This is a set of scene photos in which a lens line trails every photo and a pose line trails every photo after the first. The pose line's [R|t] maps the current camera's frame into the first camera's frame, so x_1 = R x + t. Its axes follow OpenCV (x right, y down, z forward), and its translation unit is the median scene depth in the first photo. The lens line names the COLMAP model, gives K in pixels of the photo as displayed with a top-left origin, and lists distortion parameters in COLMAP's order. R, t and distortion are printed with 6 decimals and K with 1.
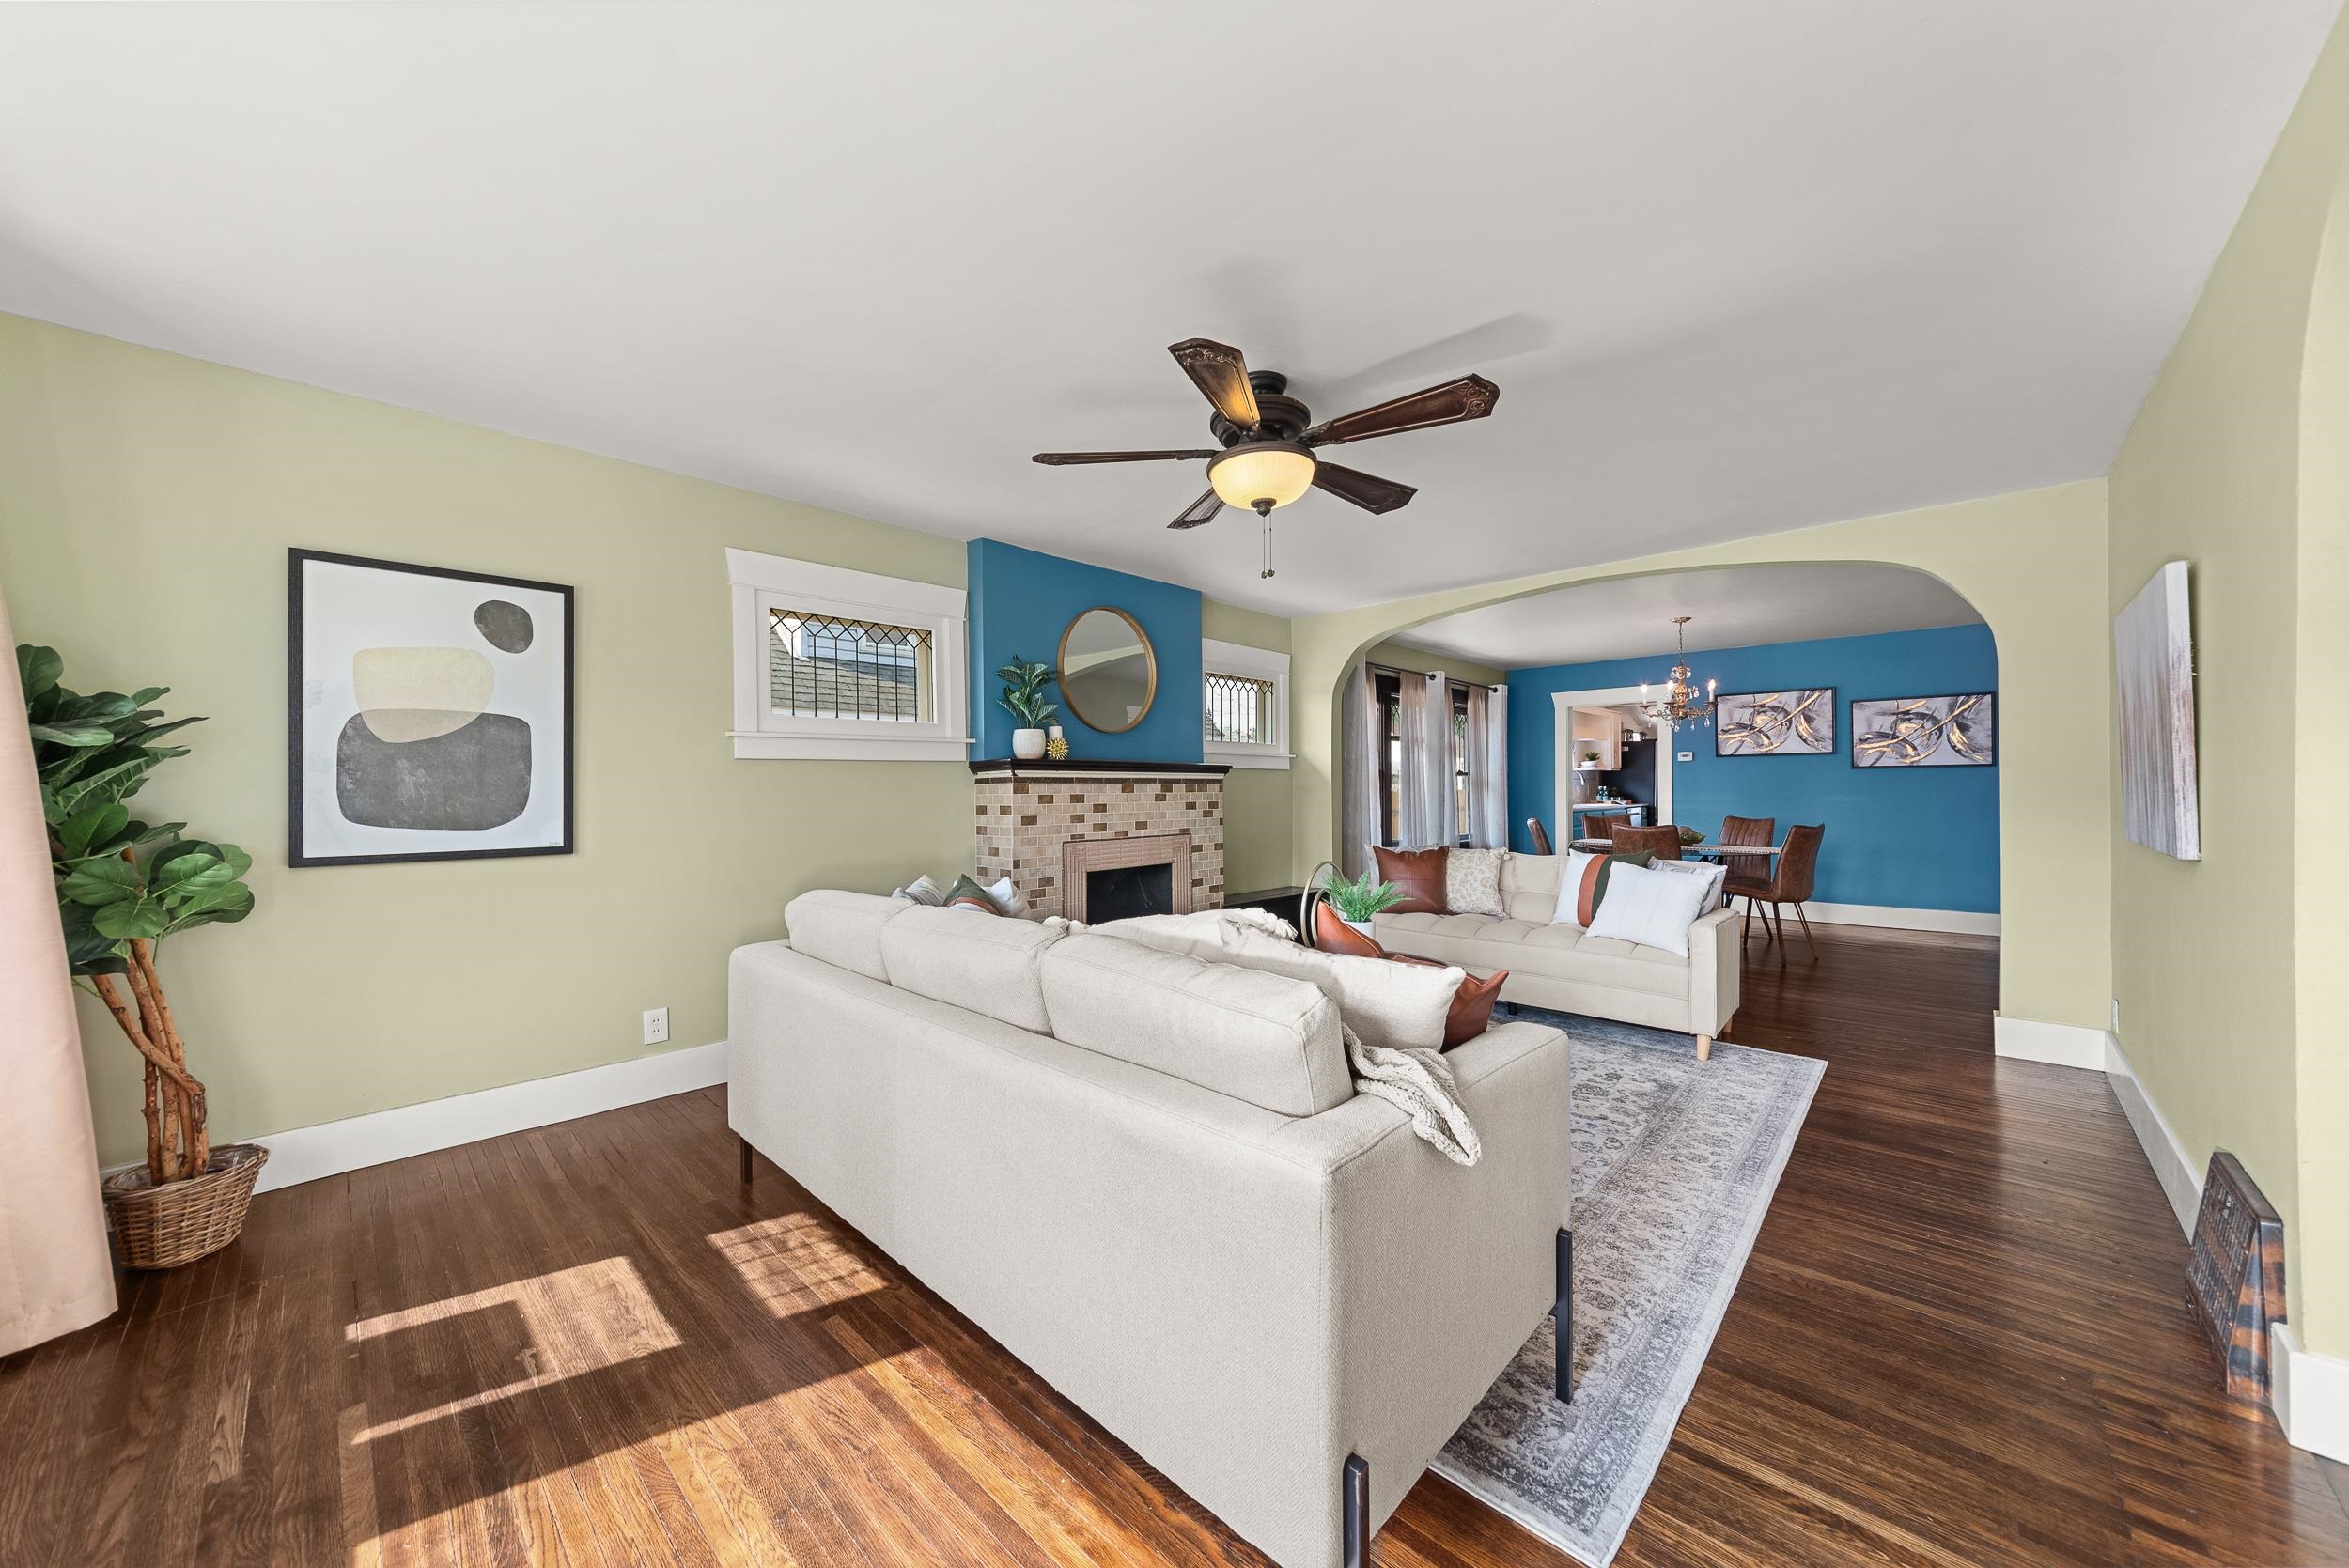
lens RADIAL K [[816.8, 0, 1173.5], [0, 816.8, 780.1], [0, 0, 1]] dist [-0.007452, 0.000009]
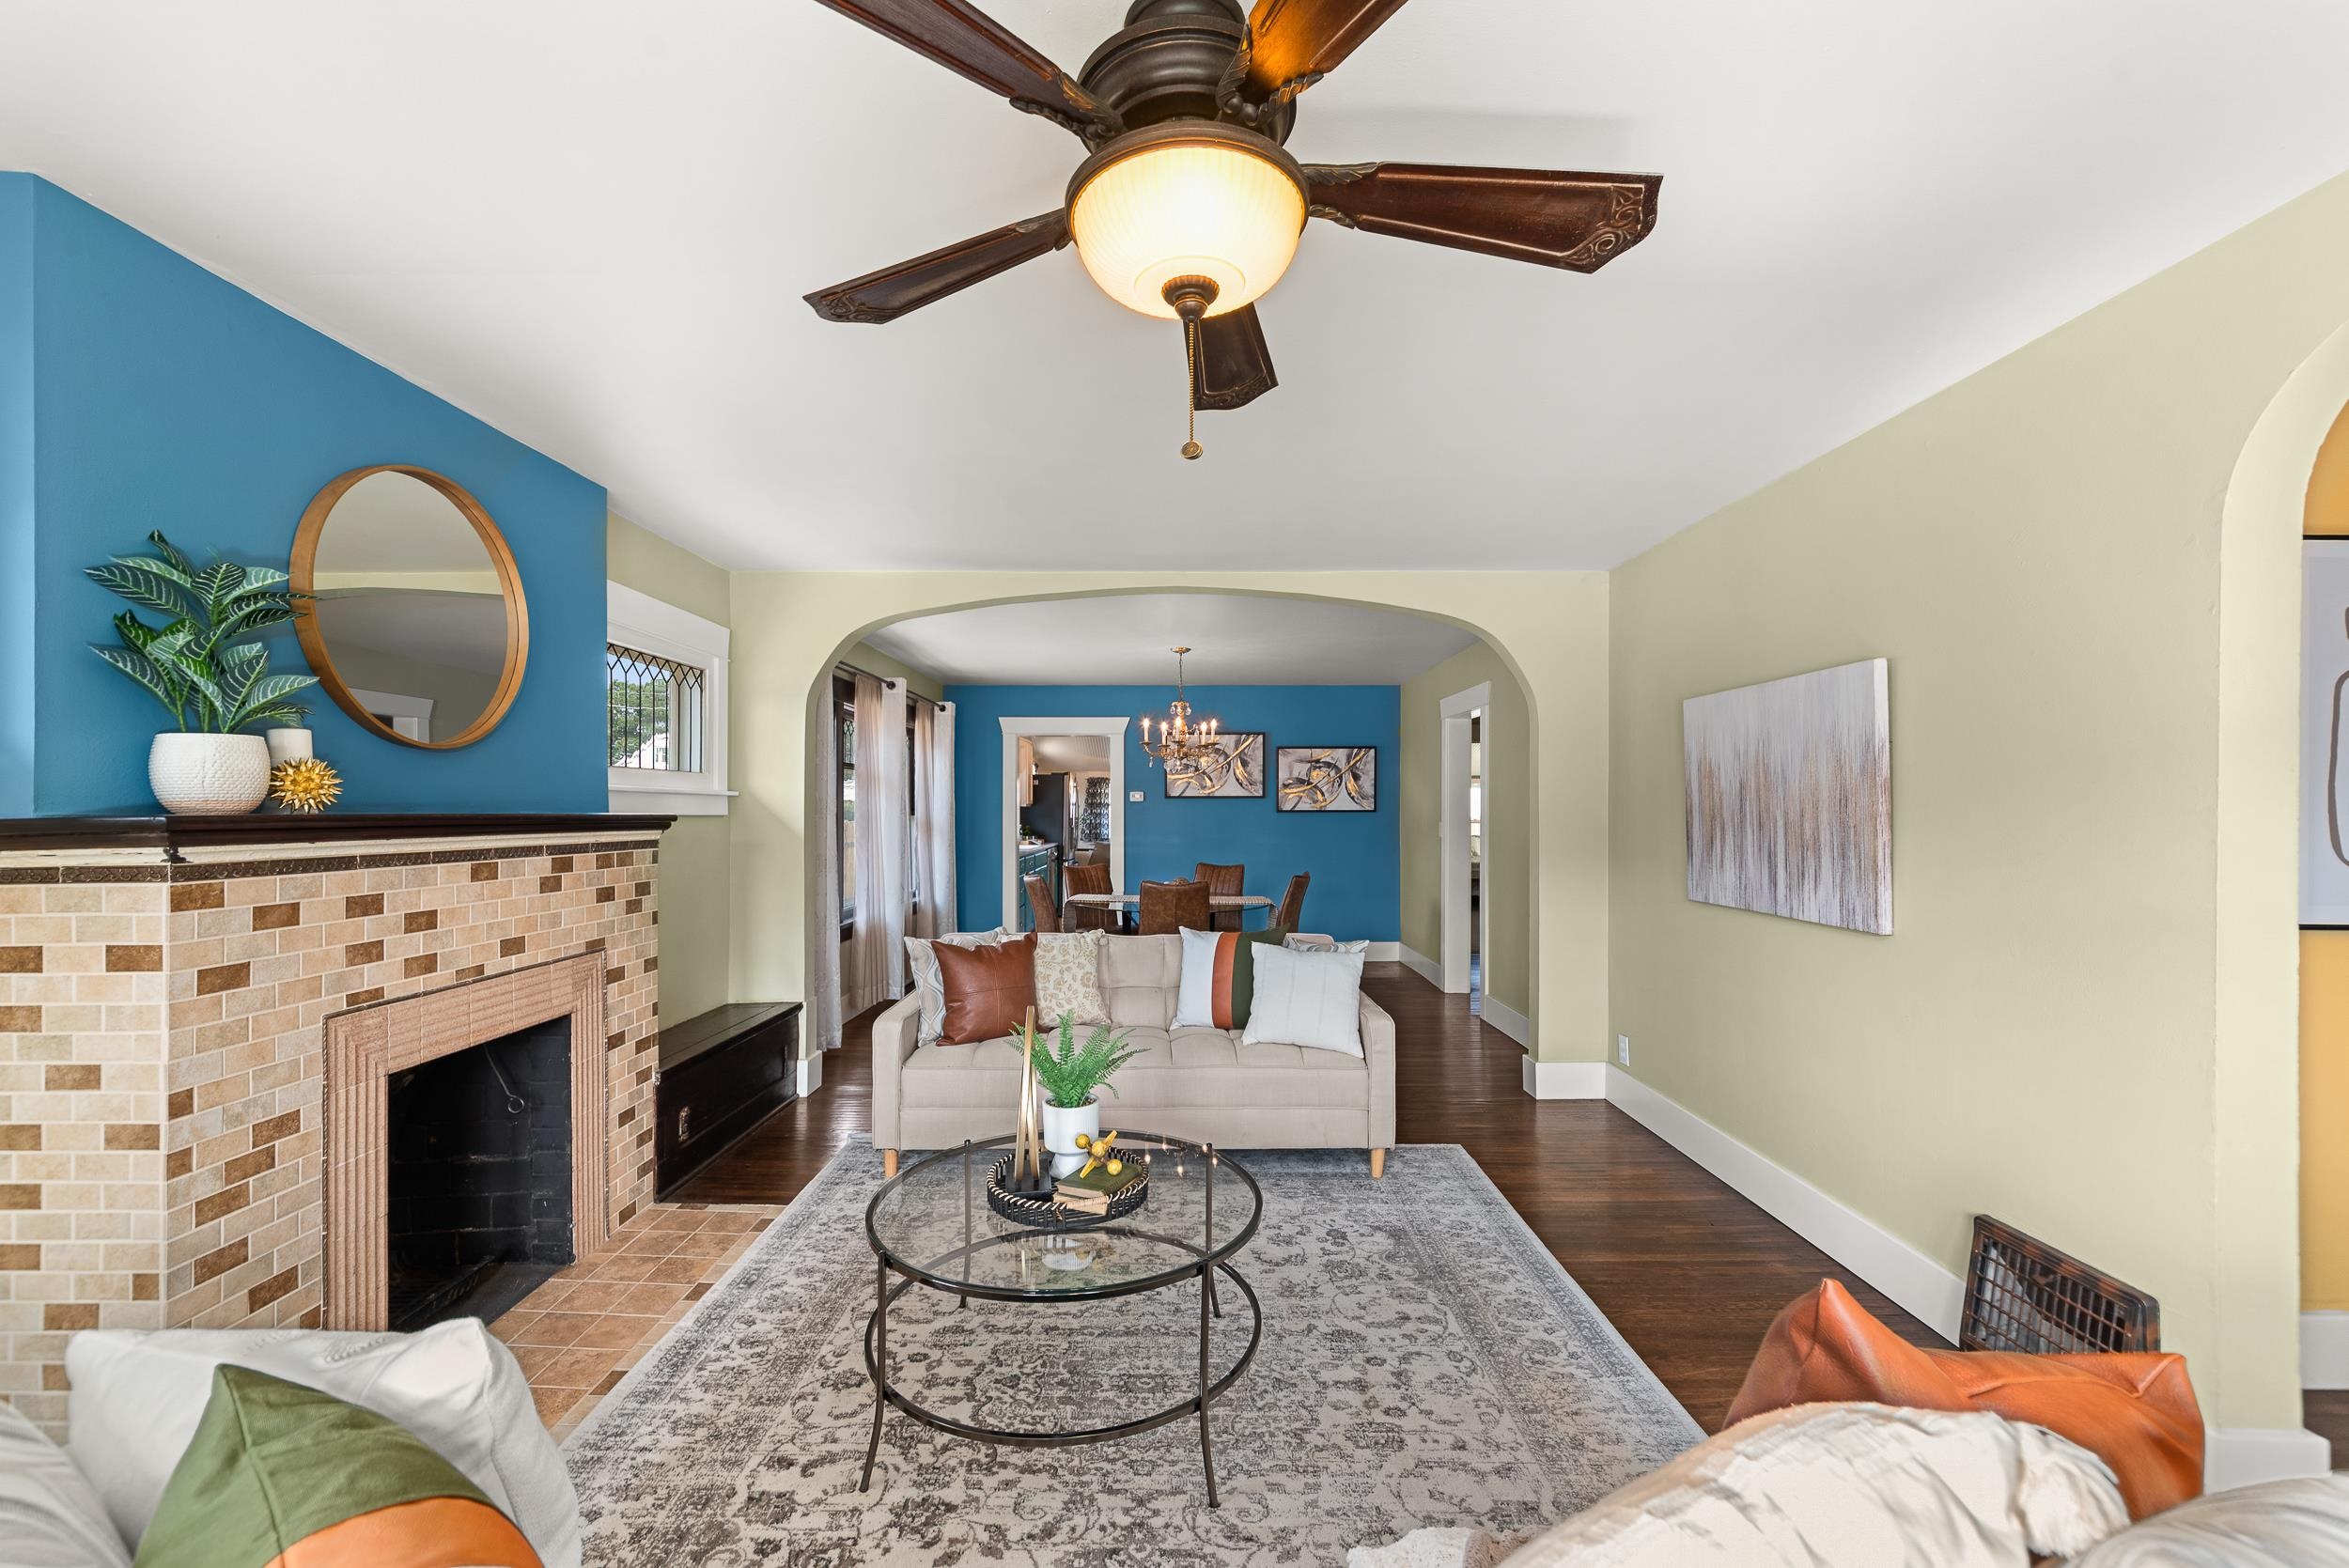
lens RADIAL K [[938.3, 0, 1167.8], [0, 938.3, 804.0], [0, 0, 1]] dist [-0.004705, 0.000203]
pose [[0.726259, 0.008795, 0.687365, -0.128284], [-0.008459, 0.999957, -0.003857, -0.026783], [-0.687369, -0.003013, 0.726302, 0.317381]]
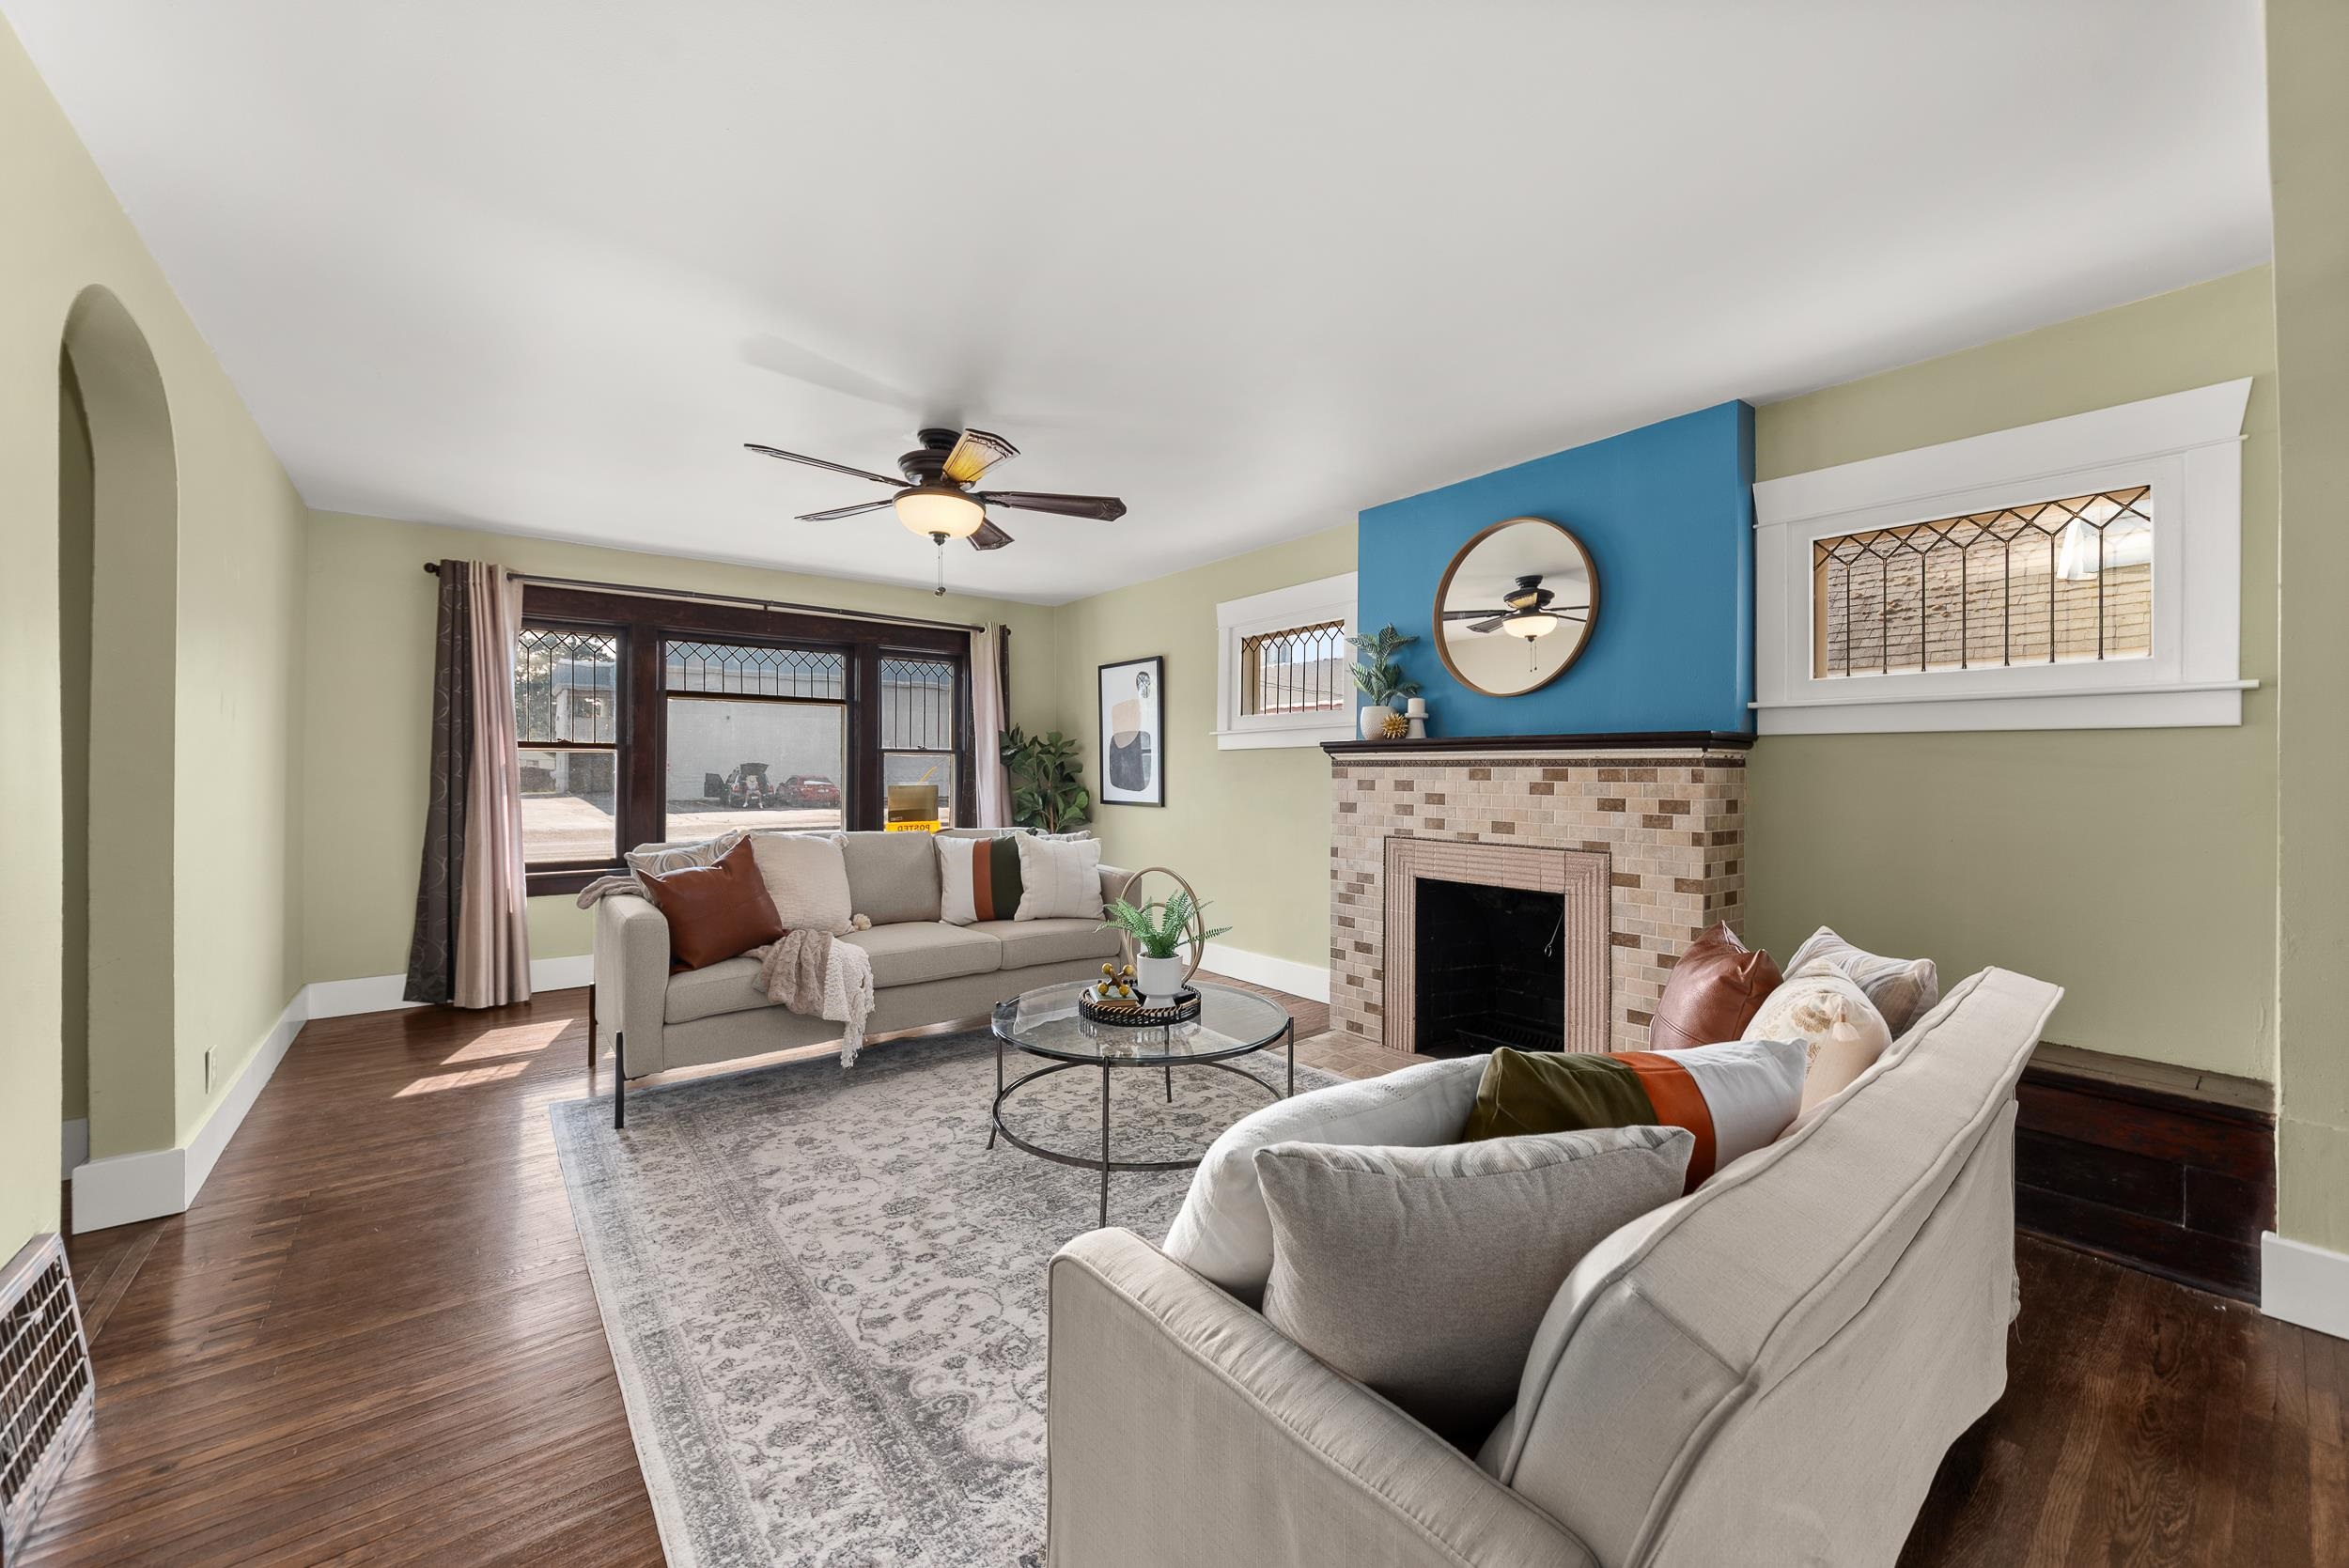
lens RADIAL K [[890.8, 0, 1173.0], [0, 890.8, 769.9], [0, 0, 1]] dist [-0.002425, -0.000752]
pose [[-0.134651, 0.001285, -0.990892, 0.692485], [0.003651, 0.999993, 0.000800, 0.004477], [0.990886, -0.003510, -0.134655, 0.766822]]
